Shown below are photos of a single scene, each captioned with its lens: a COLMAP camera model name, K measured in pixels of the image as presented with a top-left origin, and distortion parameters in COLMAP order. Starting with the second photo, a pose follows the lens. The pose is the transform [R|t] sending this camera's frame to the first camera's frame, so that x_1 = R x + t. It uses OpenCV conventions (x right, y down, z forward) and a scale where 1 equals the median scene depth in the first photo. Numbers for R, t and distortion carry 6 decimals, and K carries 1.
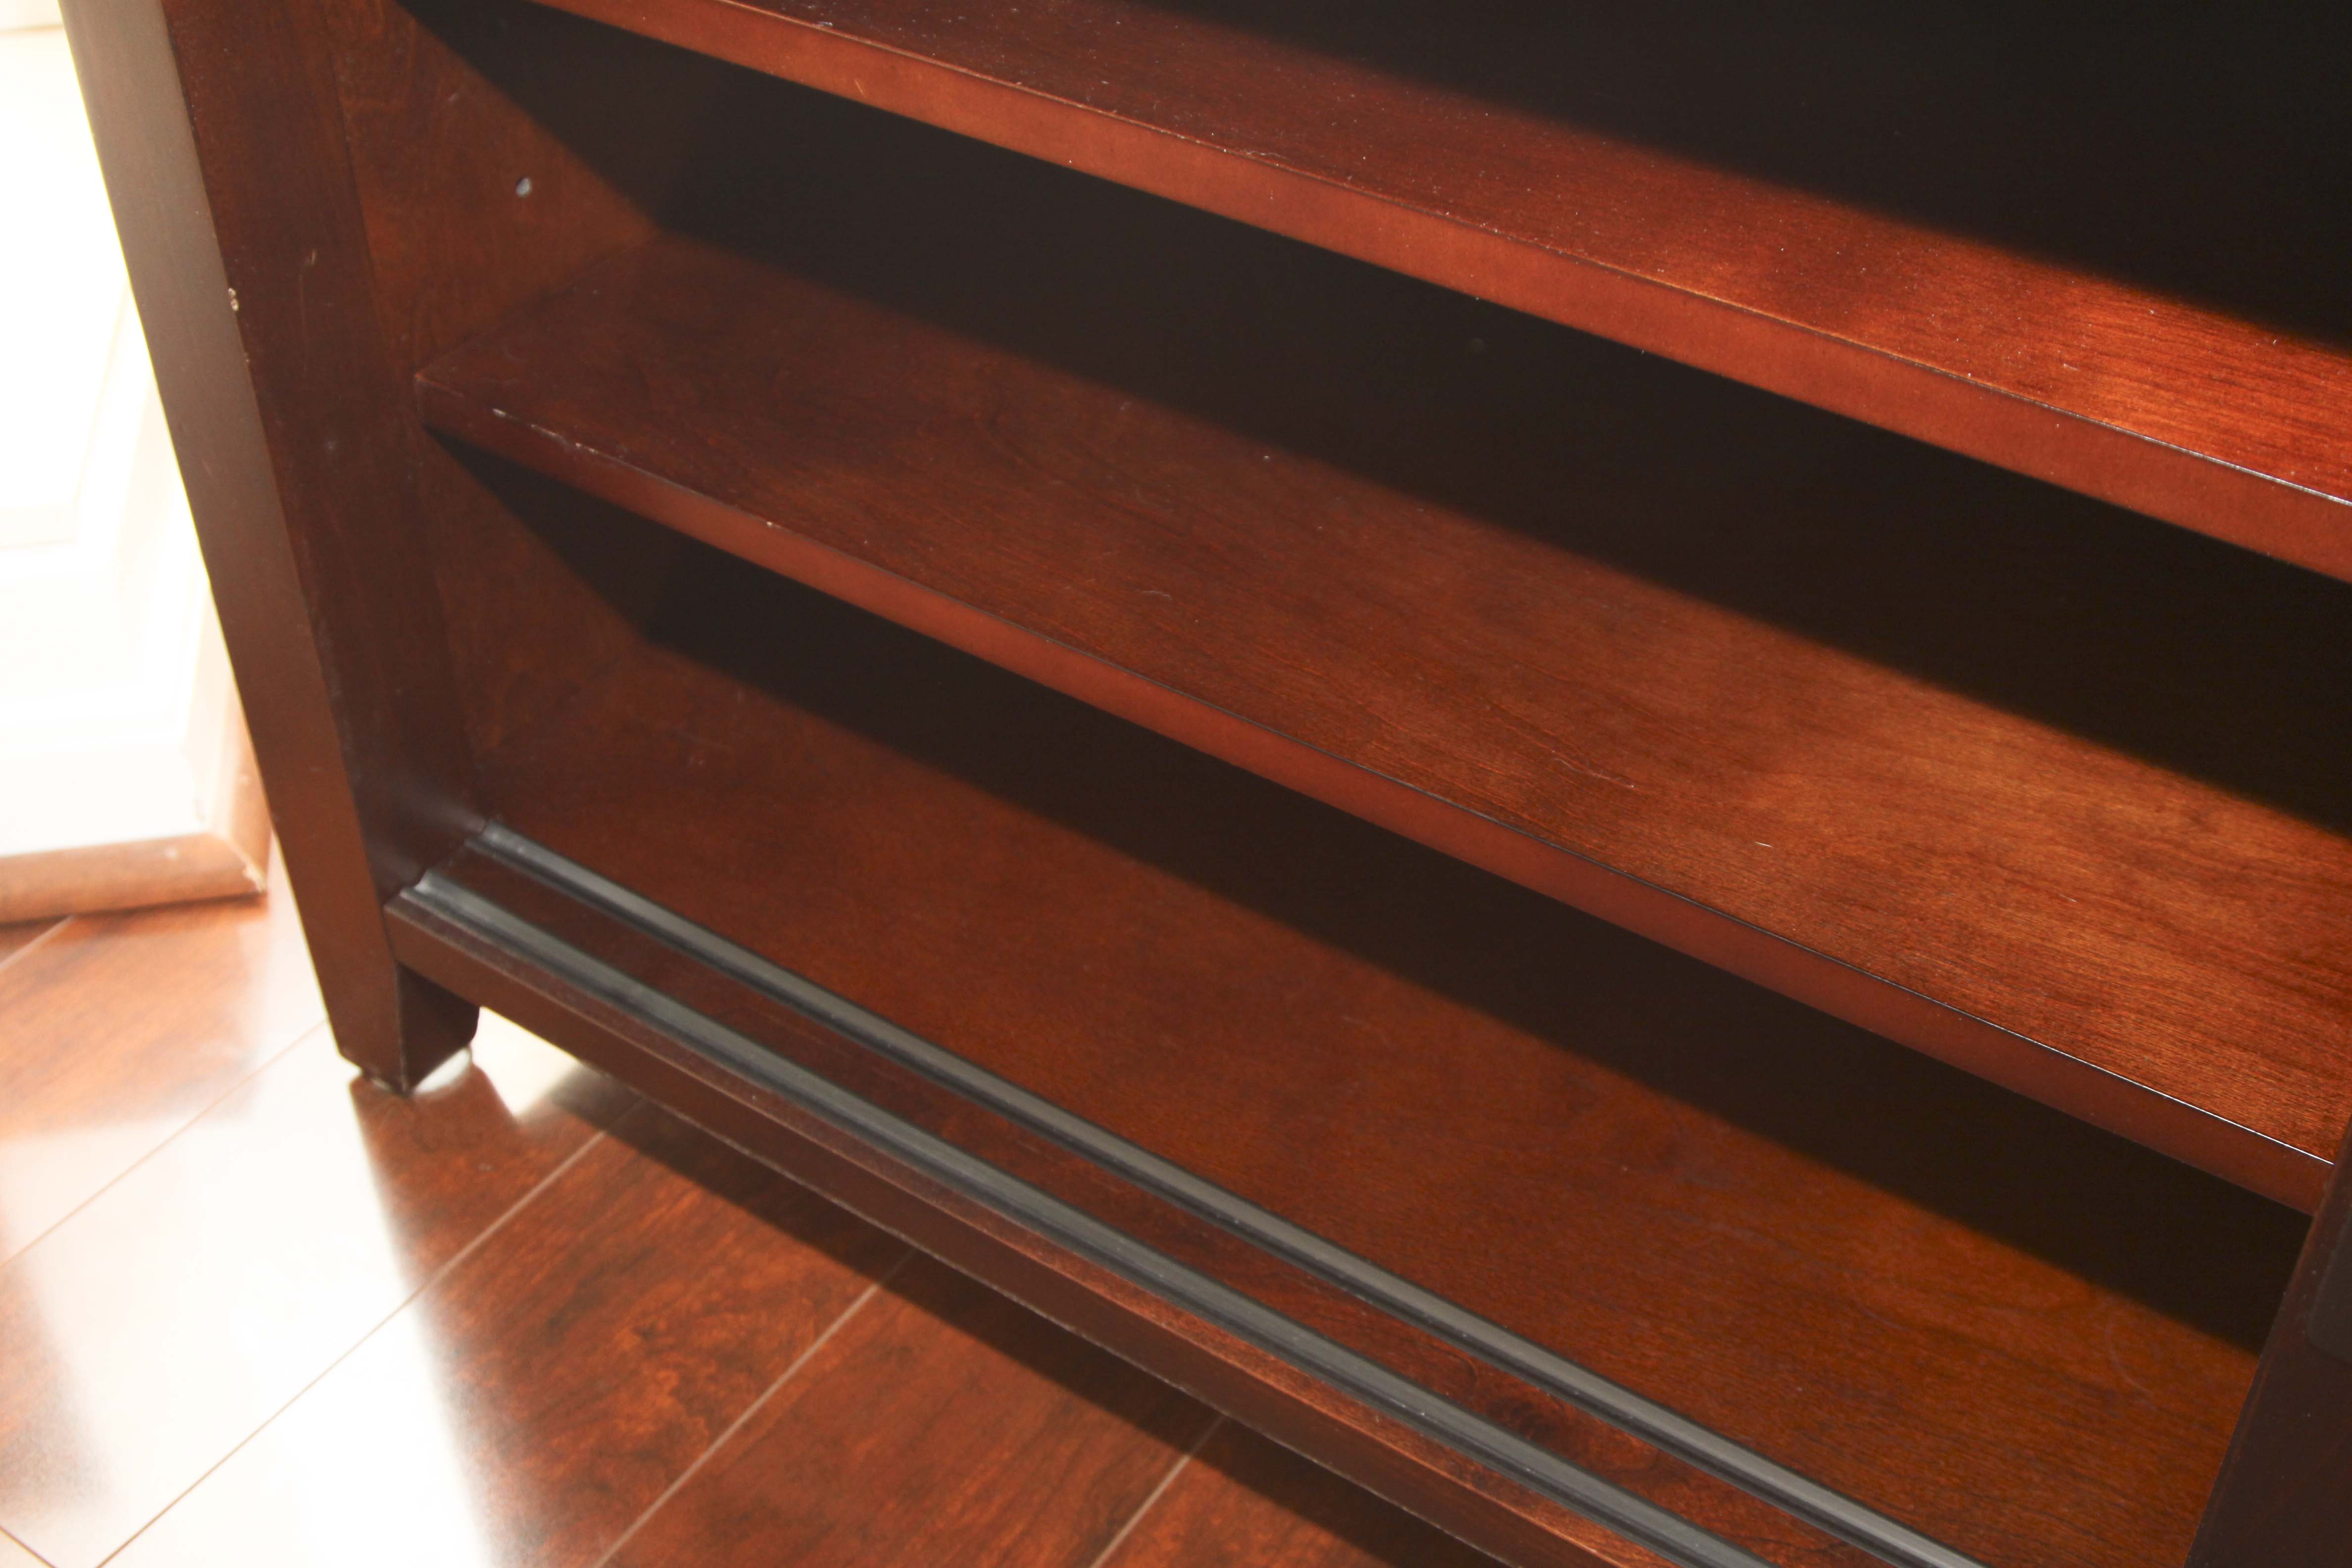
lens RADIAL K [[2839.7, 0, 1186.5], [0, 2839.7, 745.6], [0, 0, 1]] dist [-0.077095, 0.017998]
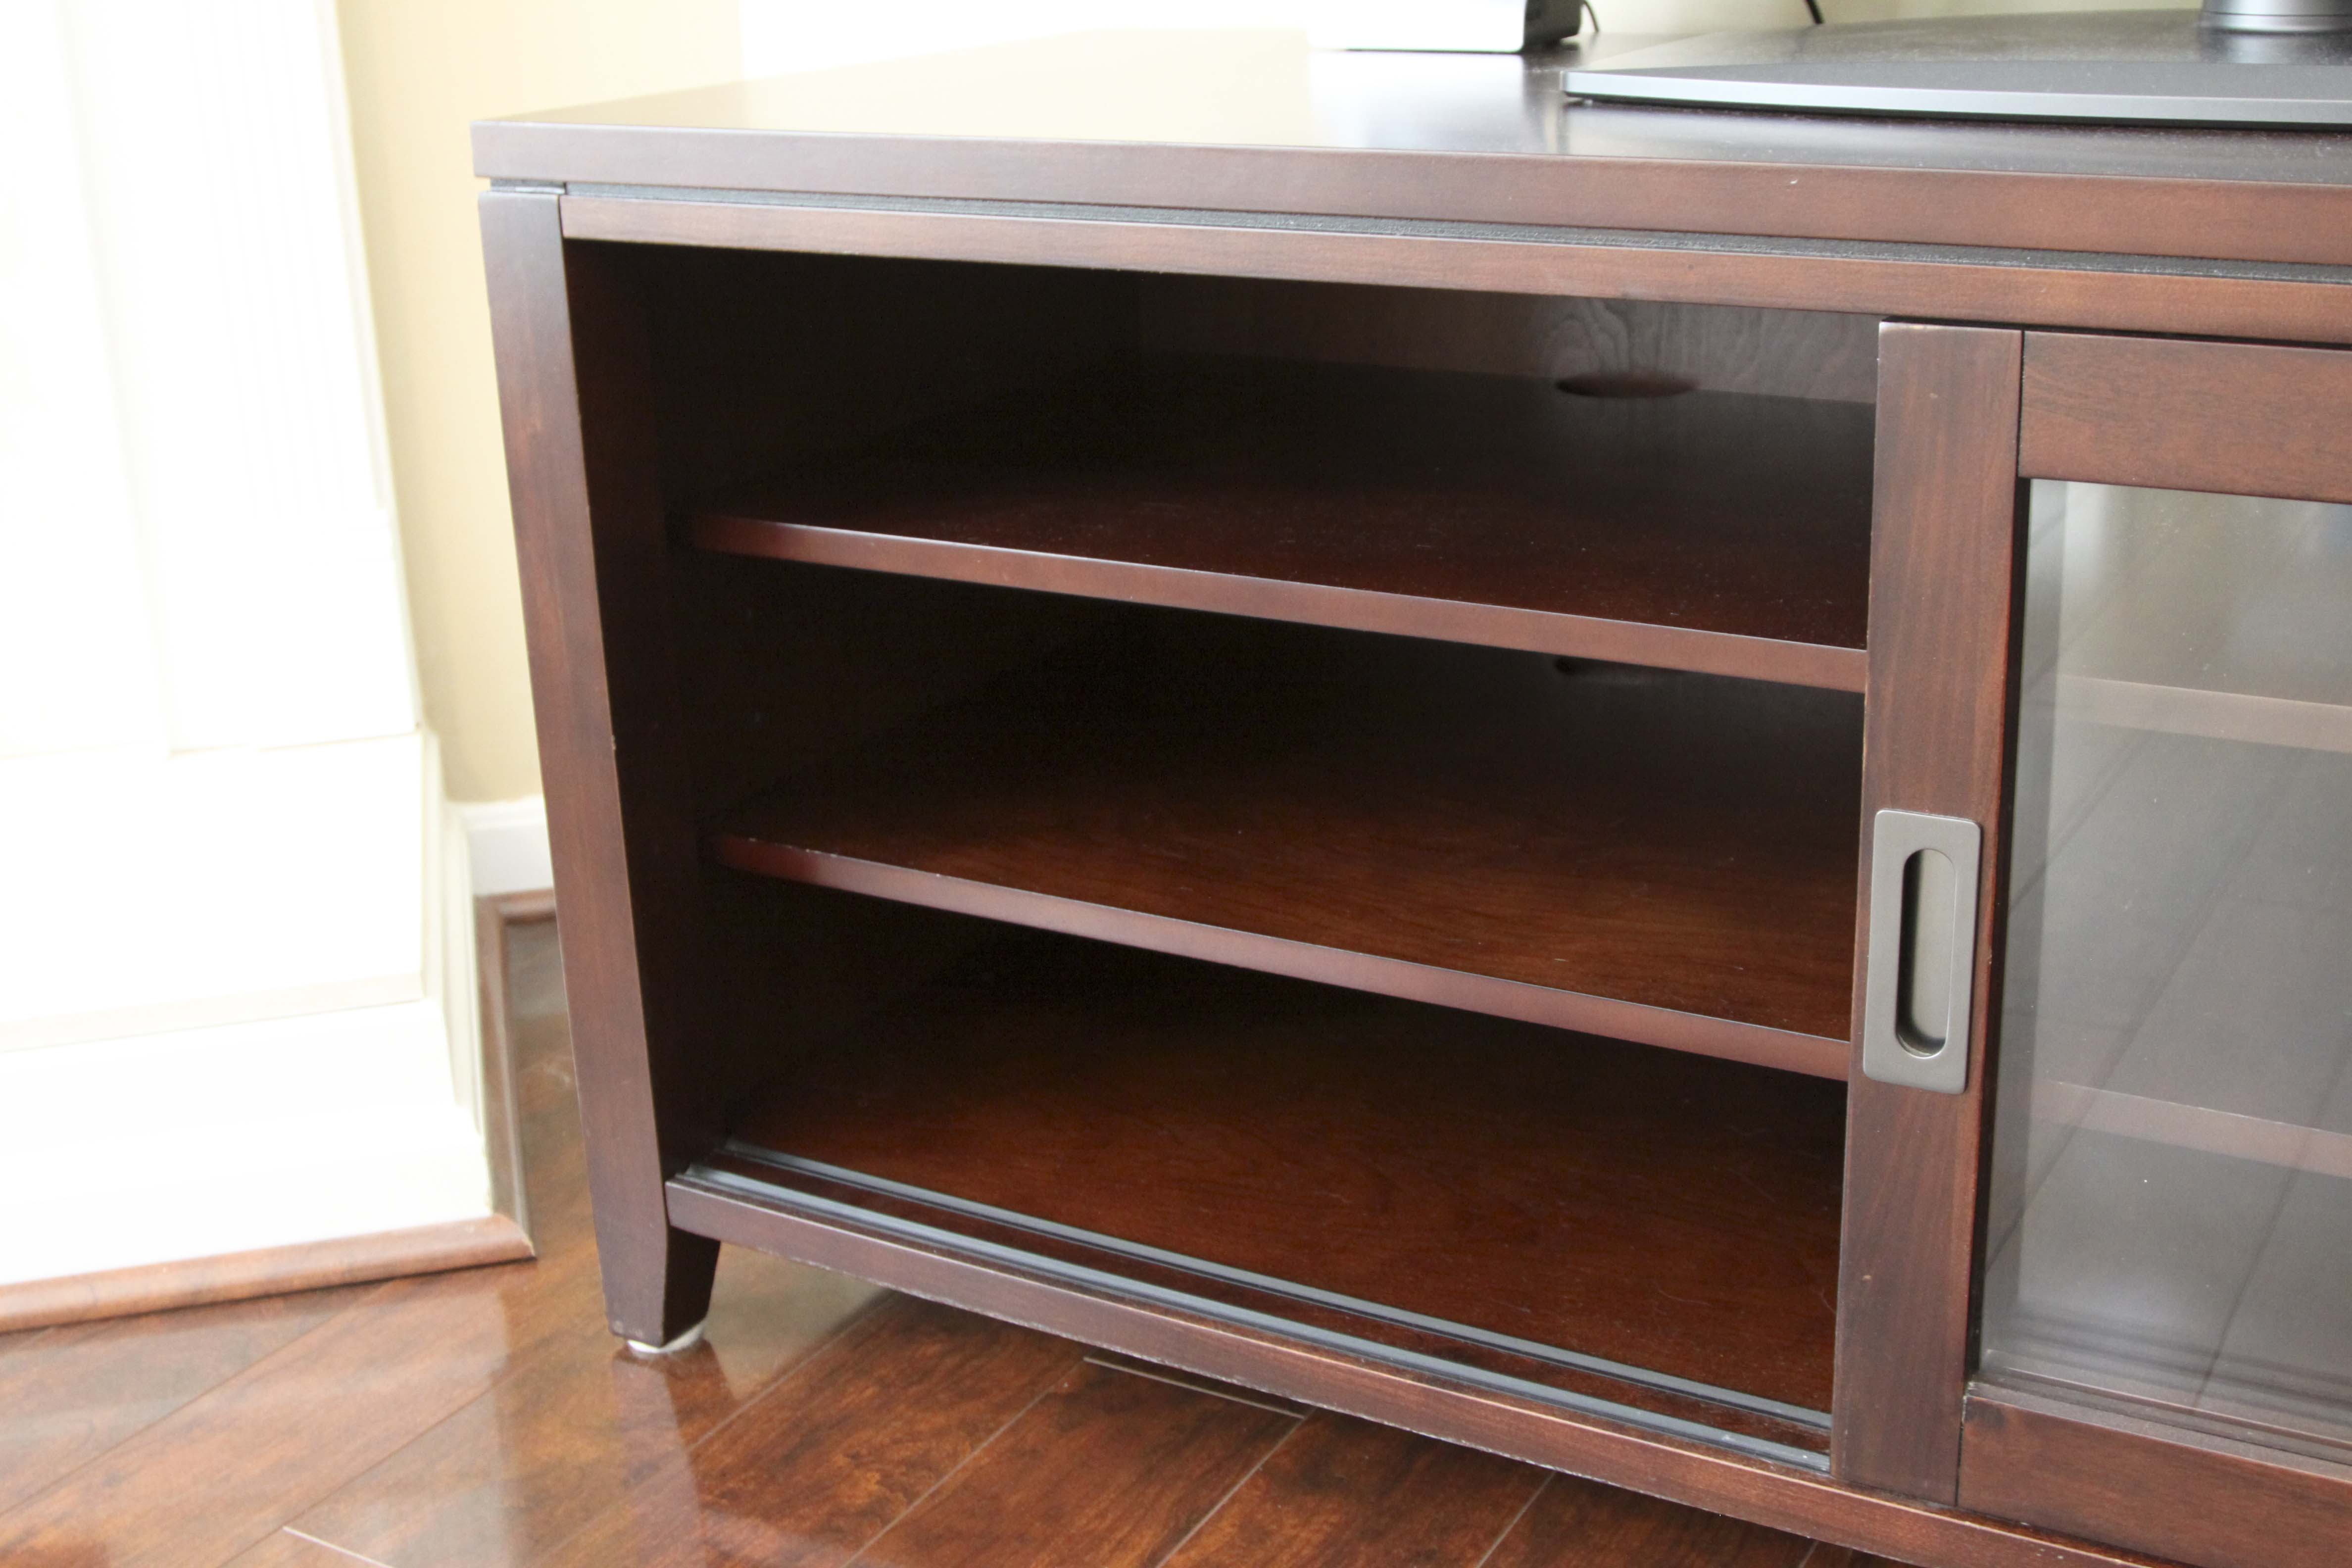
lens RADIAL K [[2839.7, 0, 1186.5], [0, 2839.7, 745.6], [0, 0, 1]] dist [-0.077095, 0.017998]
pose [[0.996907, -0.051760, 0.059144, -0.089178], [0.069166, 0.935148, -0.347440, 0.387027], [-0.037325, 0.350456, 0.935835, -0.495029]]
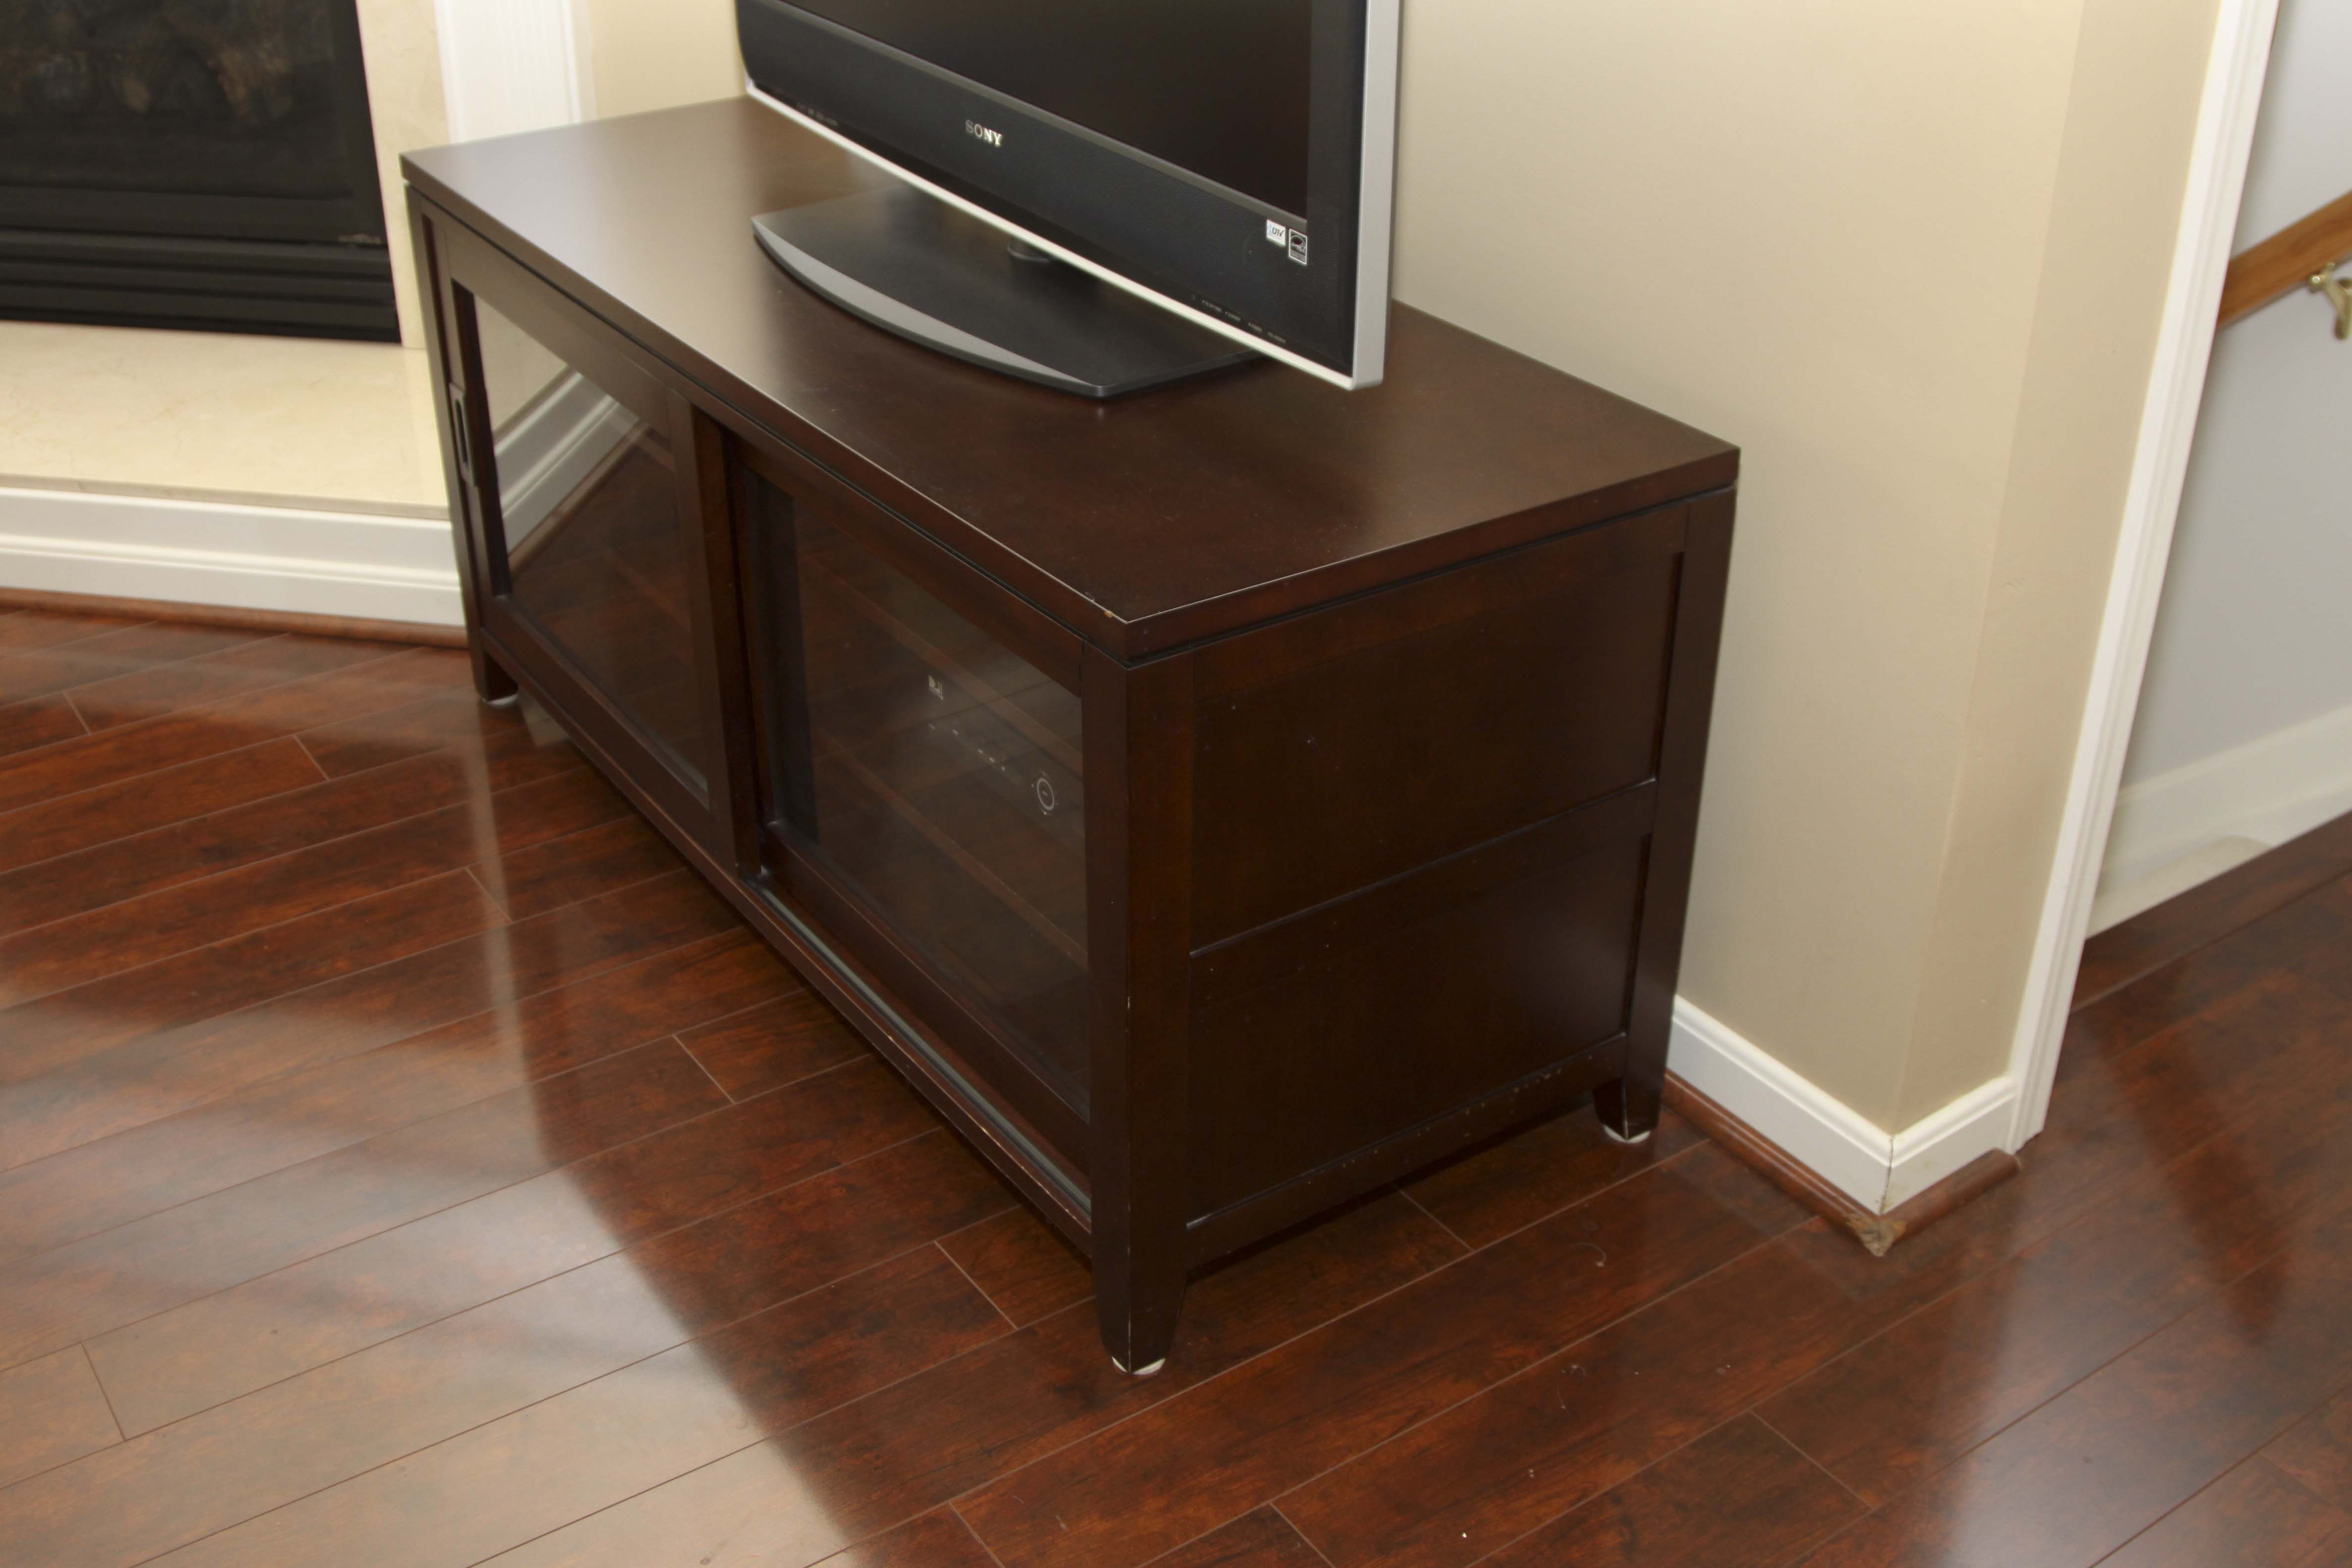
lens RADIAL K [[2553.6, 0, 1176.0], [0, 2553.6, 784.0], [0, 0, 1]] dist [-0.114779, 0.028644]
pose [[0.931835, 0.184853, -0.312271, 1.451831], [-0.230501, 0.966144, -0.115907, 0.395900], [0.280273, 0.179986, 0.942896, -1.548820]]
